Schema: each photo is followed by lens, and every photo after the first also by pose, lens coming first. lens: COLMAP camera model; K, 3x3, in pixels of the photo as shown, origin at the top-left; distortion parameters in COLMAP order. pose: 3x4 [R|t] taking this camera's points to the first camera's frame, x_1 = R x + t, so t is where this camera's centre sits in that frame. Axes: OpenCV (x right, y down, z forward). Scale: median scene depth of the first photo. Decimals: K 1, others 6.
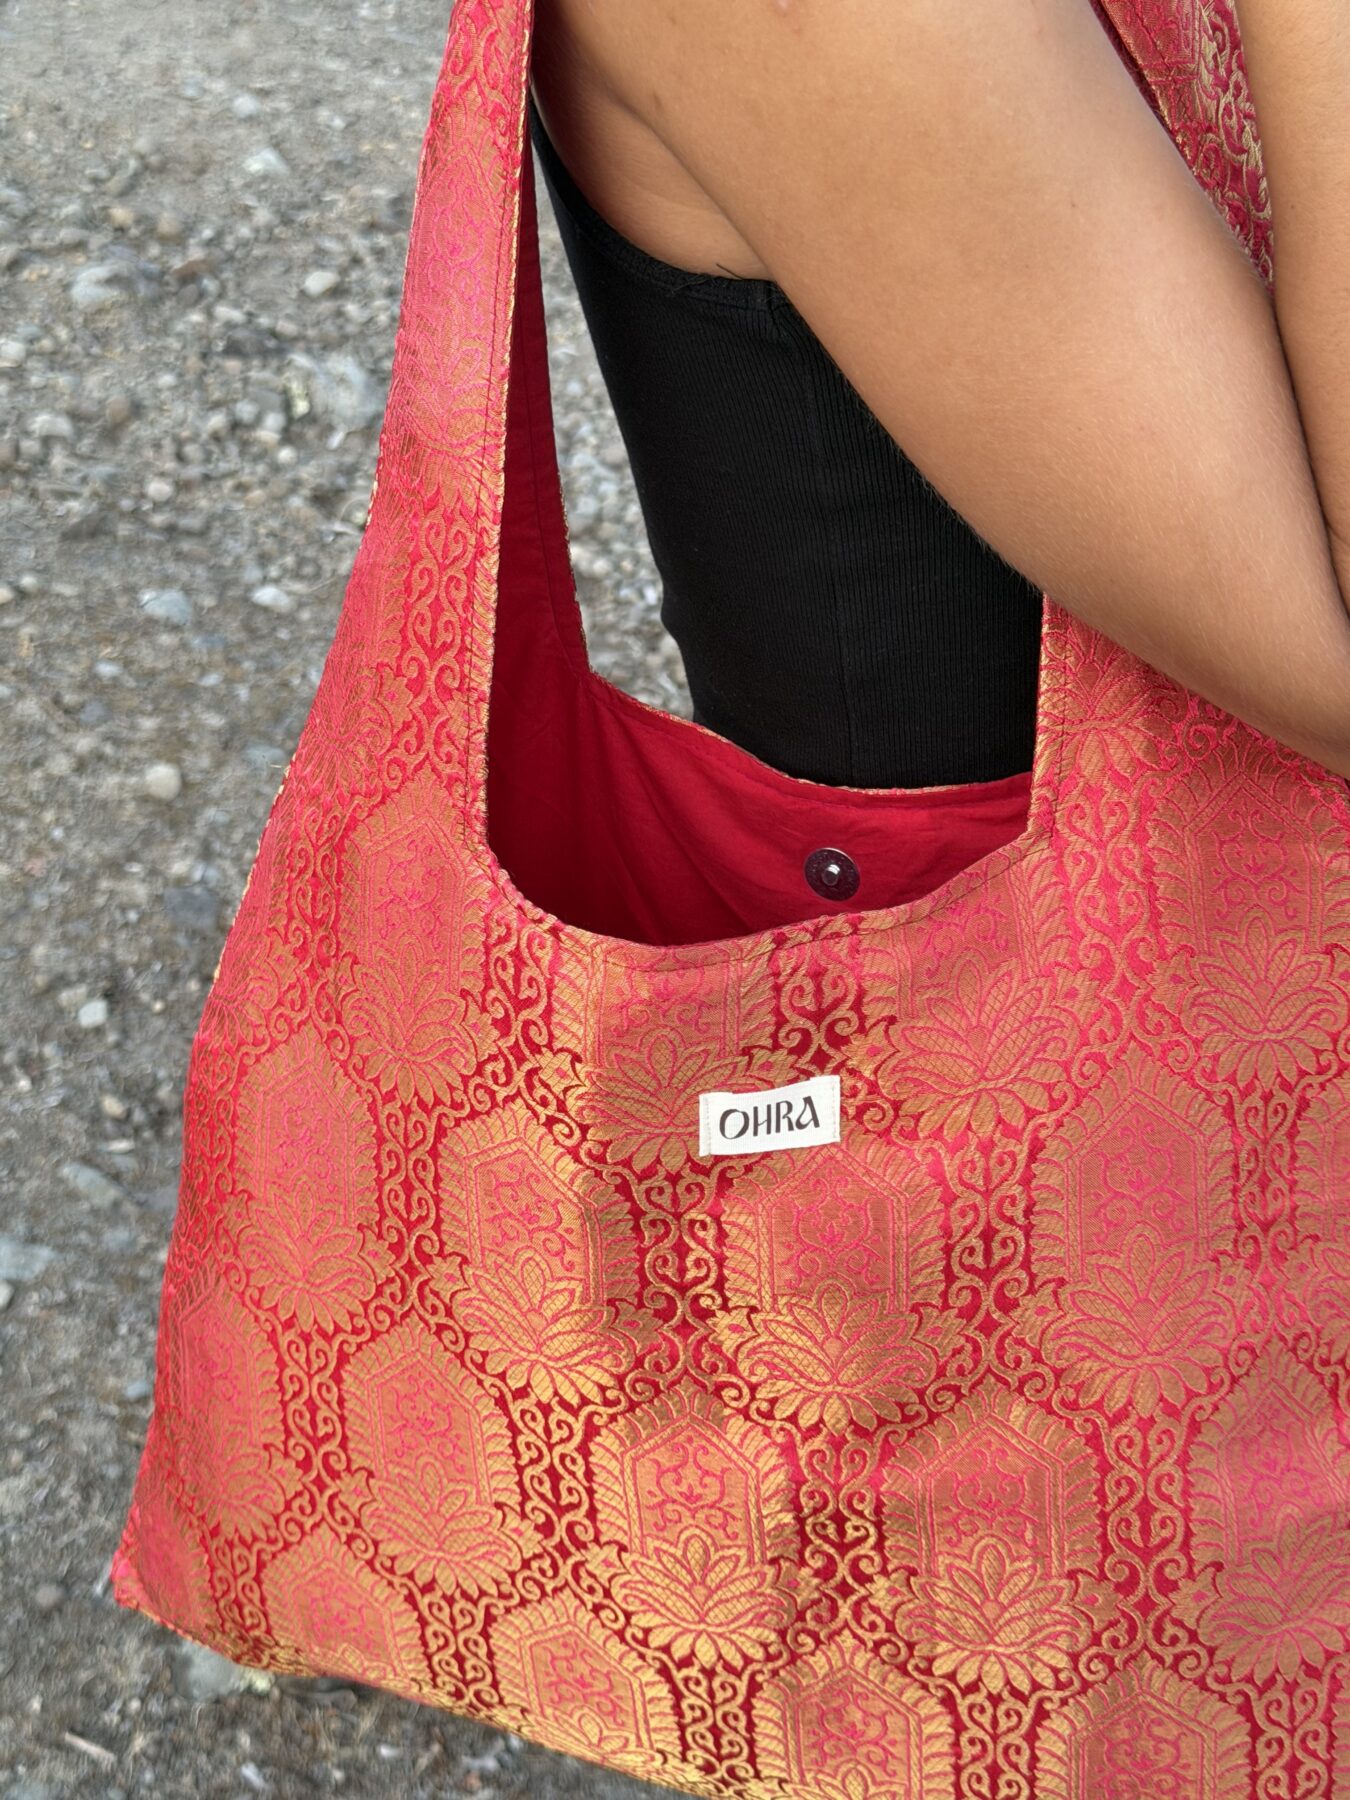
lens RADIAL K [[2735.8, 0, 698.7], [0, 2735.8, 908.3], [0, 0, 1]] dist [0.164546, -0.240510]
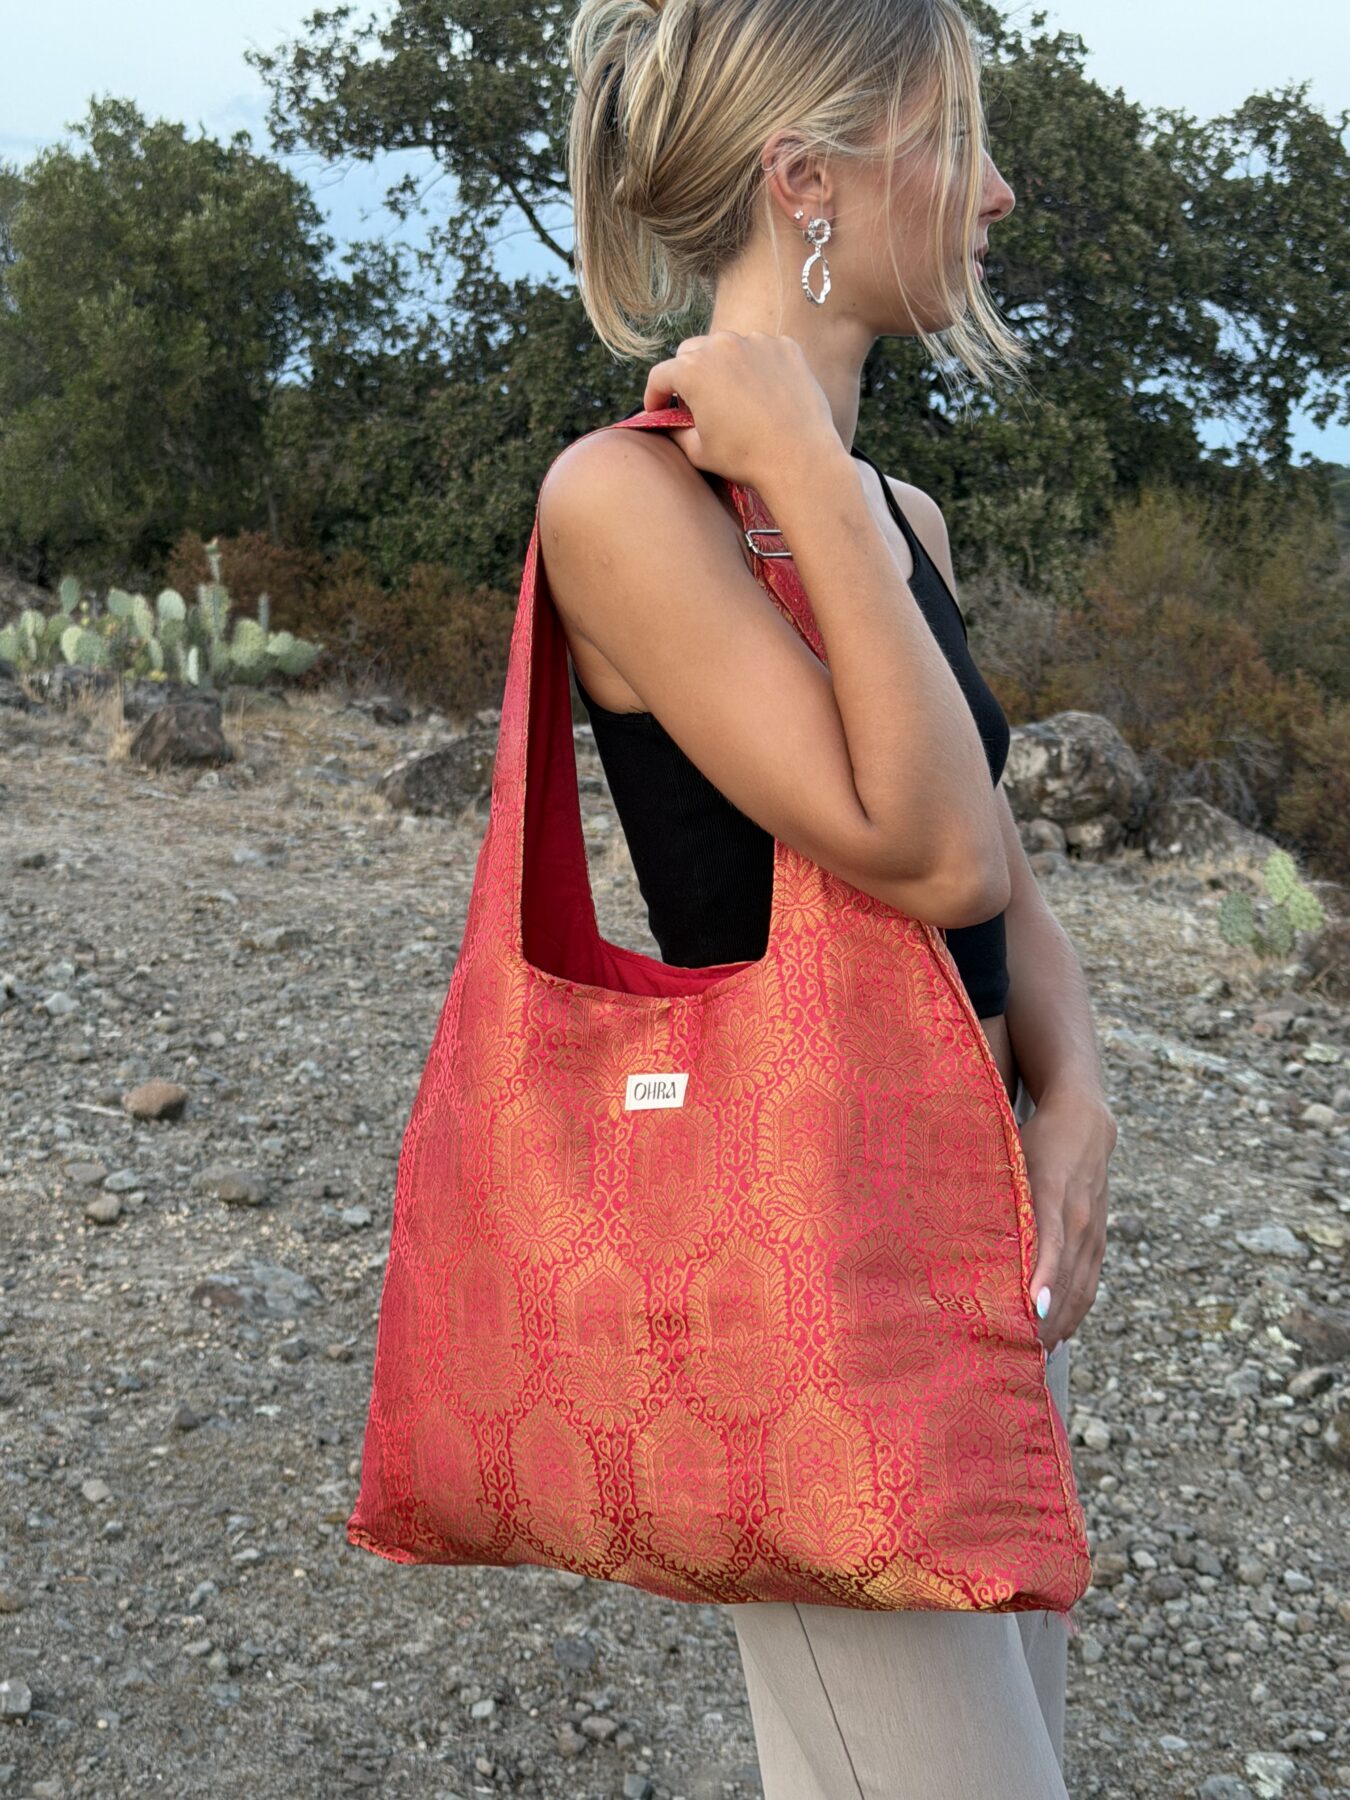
lens RADIAL K [[2727.0, 0, 654.0], [0, 2727.0, 856.6], [0, 0, 1]] dist [0.233446, -0.561610]
pose [[0.970003, -0.015787, -0.242579, 0.133792], [-0.103685, 0.875698, -0.471596, 0.219938], [0.219871, 0.482602, 0.847793, -0.204320]]
